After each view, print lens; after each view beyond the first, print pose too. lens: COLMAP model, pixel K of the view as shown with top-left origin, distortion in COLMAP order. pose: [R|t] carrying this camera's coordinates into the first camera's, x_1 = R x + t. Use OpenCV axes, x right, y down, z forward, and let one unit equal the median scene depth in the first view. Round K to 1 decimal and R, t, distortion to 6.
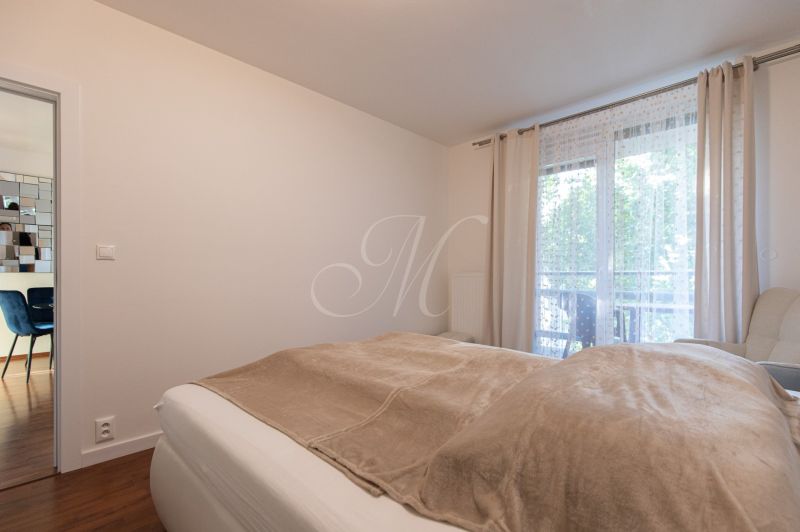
lens RADIAL K [[360.9, 0, 417.0], [0, 360.9, 267.5], [0, 0, 1]] dist [0.003145, 0.000299]
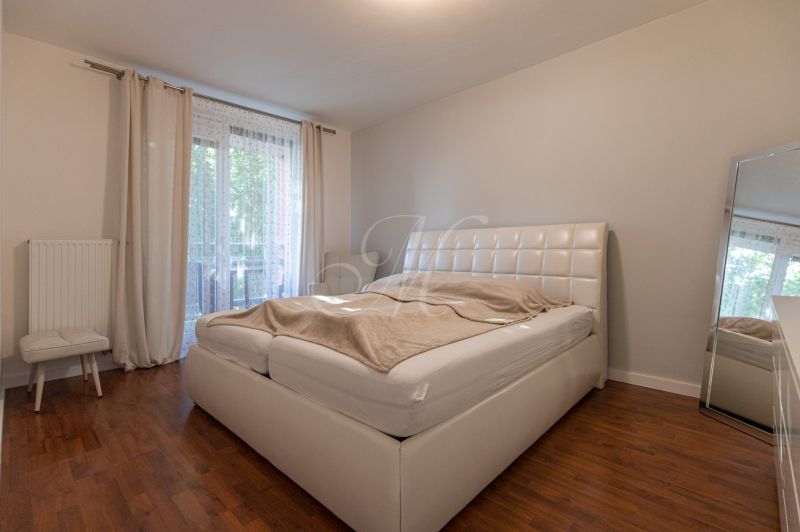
lens RADIAL K [[369.5, 0, 386.9], [0, 369.5, 255.2], [0, 0, 1]] dist [0.001935, 0.000259]
pose [[0.020650, -0.004167, 0.999778, -0.690058], [-0.004130, 0.999982, 0.004253, 0.048054], [-0.999778, -0.004217, 0.020632, 0.461403]]
